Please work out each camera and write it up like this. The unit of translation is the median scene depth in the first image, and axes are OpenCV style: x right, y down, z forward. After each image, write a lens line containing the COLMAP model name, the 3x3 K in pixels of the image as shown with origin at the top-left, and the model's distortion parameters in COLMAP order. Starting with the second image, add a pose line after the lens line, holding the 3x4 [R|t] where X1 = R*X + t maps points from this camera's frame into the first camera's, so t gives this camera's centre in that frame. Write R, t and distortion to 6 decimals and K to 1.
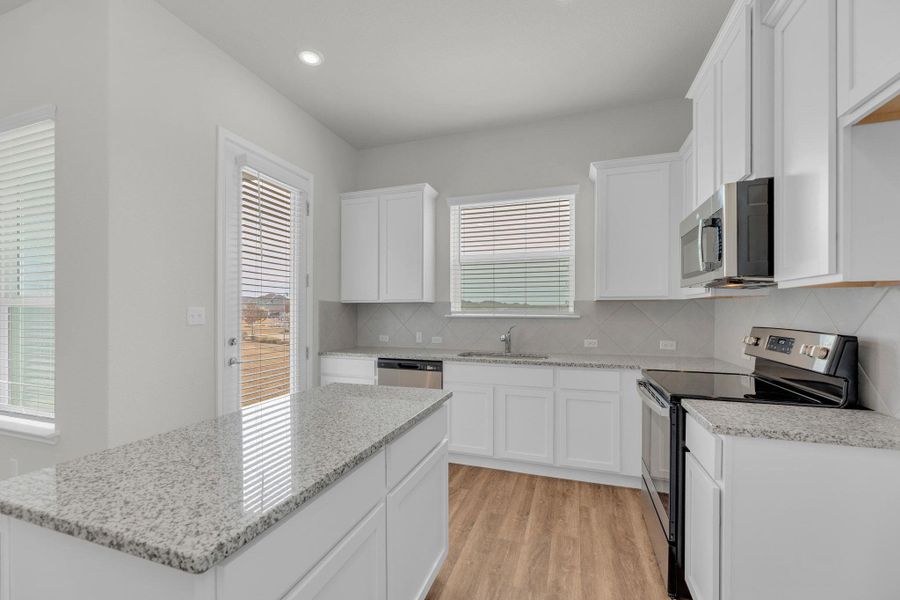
lens RADIAL K [[368.5, 0, 450.0], [0, 368.5, 313.7], [0, 0, 1]] dist [-0.000298, 0.000014]
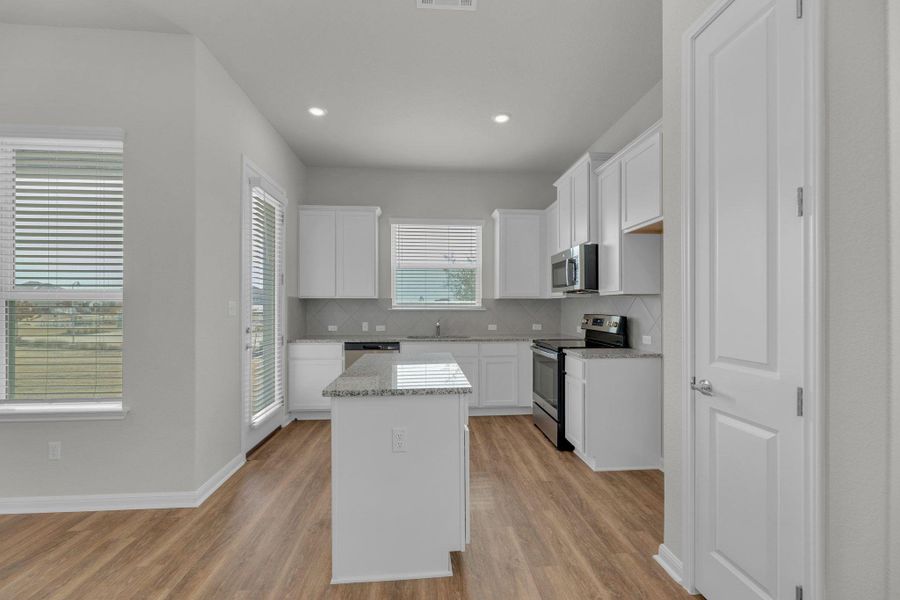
lens RADIAL K [[367.5, 0, 451.5], [0, 367.5, 305.4], [0, 0, 1]] dist [0.000920, -0.000026]
pose [[0.917141, 0.001772, 0.398558, -0.388365], [0.001870, 0.999960, -0.008750, 0.004519], [-0.398558, 0.008770, 0.917101, -0.320275]]
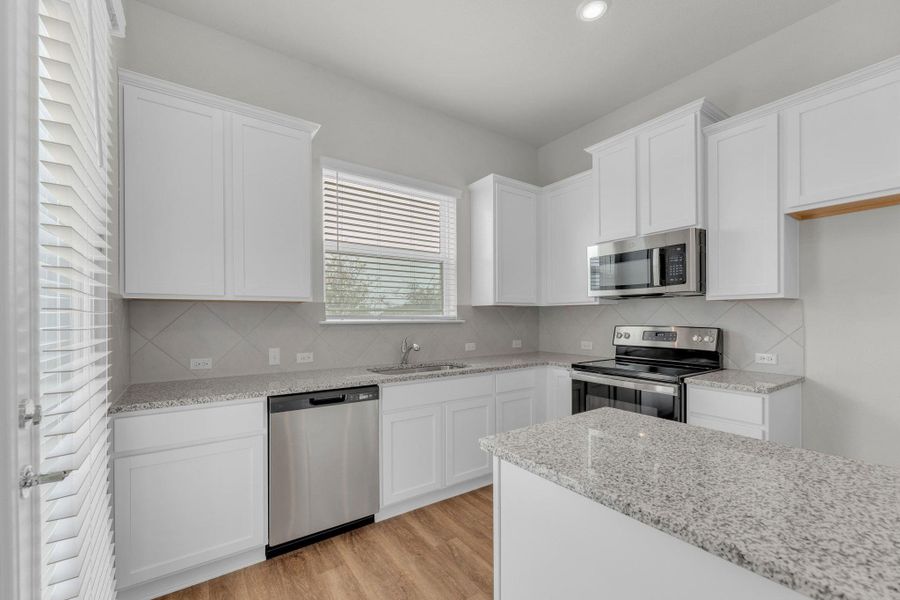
lens RADIAL K [[371.7, 0, 449.0], [0, 371.7, 318.8], [0, 0, 1]] dist [0.000030, -0.000170]
pose [[0.589968, -0.005093, 0.807411, -0.532497], [0.008533, 0.999964, 0.000072, 0.001040], [-0.807382, 0.006847, 0.589990, 0.462221]]
